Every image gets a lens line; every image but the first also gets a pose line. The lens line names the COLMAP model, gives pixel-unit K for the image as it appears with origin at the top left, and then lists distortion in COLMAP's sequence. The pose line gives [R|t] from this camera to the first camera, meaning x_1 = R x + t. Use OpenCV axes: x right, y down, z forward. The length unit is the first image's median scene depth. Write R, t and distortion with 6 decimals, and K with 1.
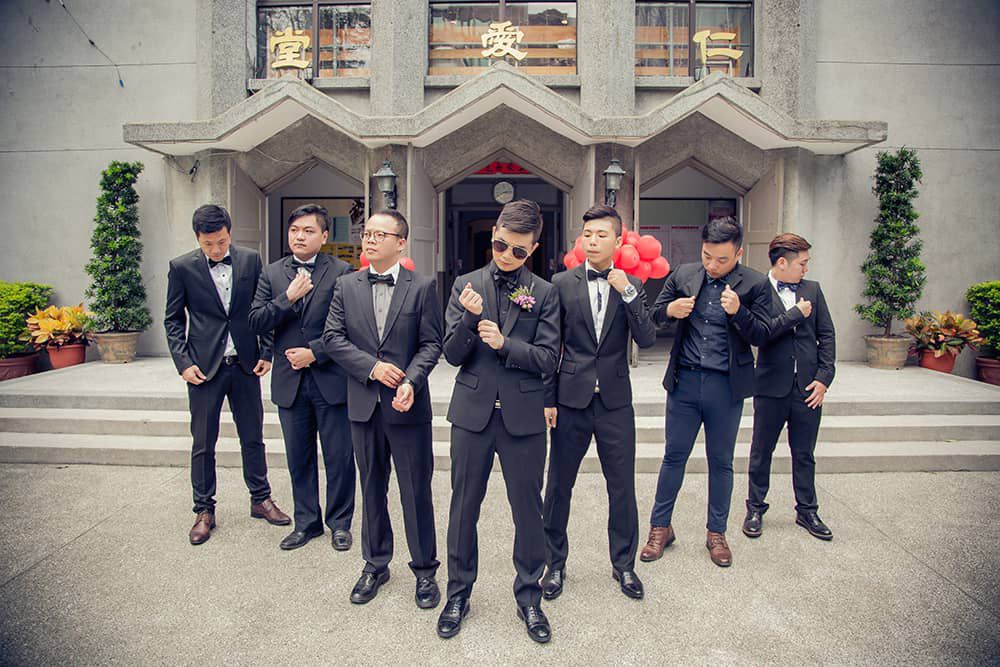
lens RADIAL K [[694.3, 0, 496.7], [0, 694.3, 314.7], [0, 0, 1]] dist [-0.099779, 0.045101]
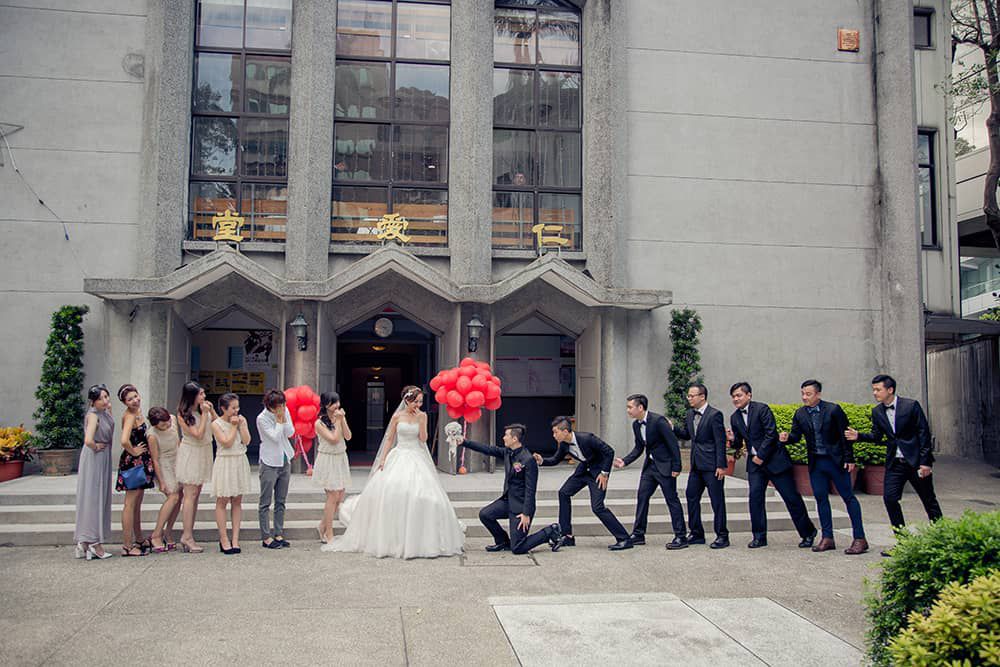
lens RADIAL K [[772.7, 0, 467.3], [0, 772.7, 334.8], [0, 0, 1]] dist [-0.039077, 0.006648]
pose [[0.990466, 0.013199, 0.137122, -0.046660], [0.005472, 0.990845, -0.134896, 0.012918], [-0.137647, 0.134360, 0.981326, -0.438023]]
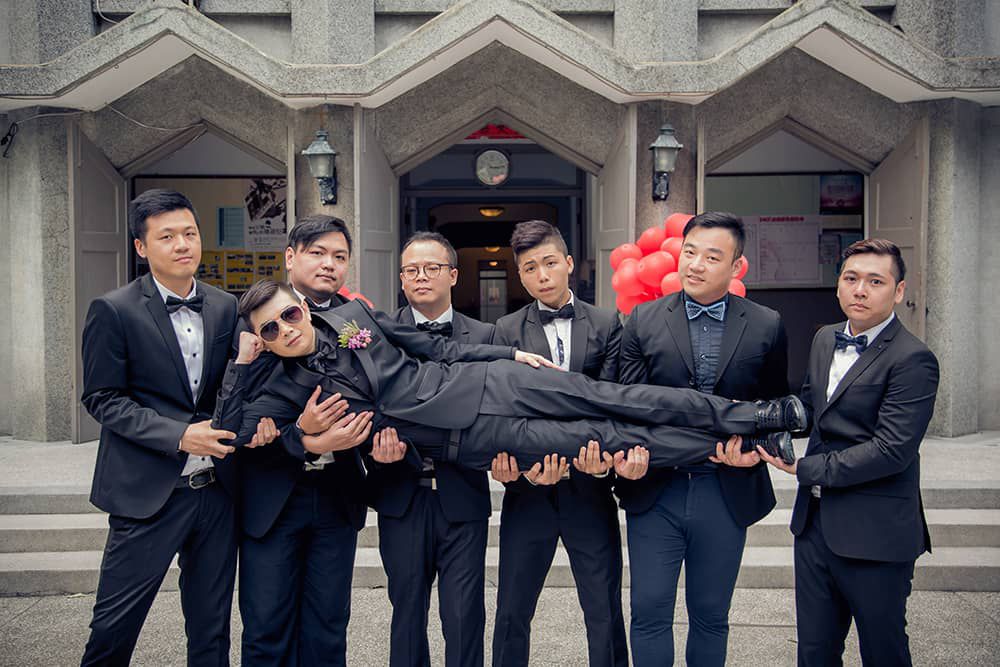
lens RADIAL K [[1193.7, 0, 491.6], [0, 1193.7, 324.2], [0, 0, 1]] dist [0.075693, 0.017396]
pose [[0.999788, -0.010108, 0.017949, -0.018878], [0.010643, 0.999495, -0.029942, -0.002080], [-0.017637, 0.030127, 0.999390, -0.137423]]
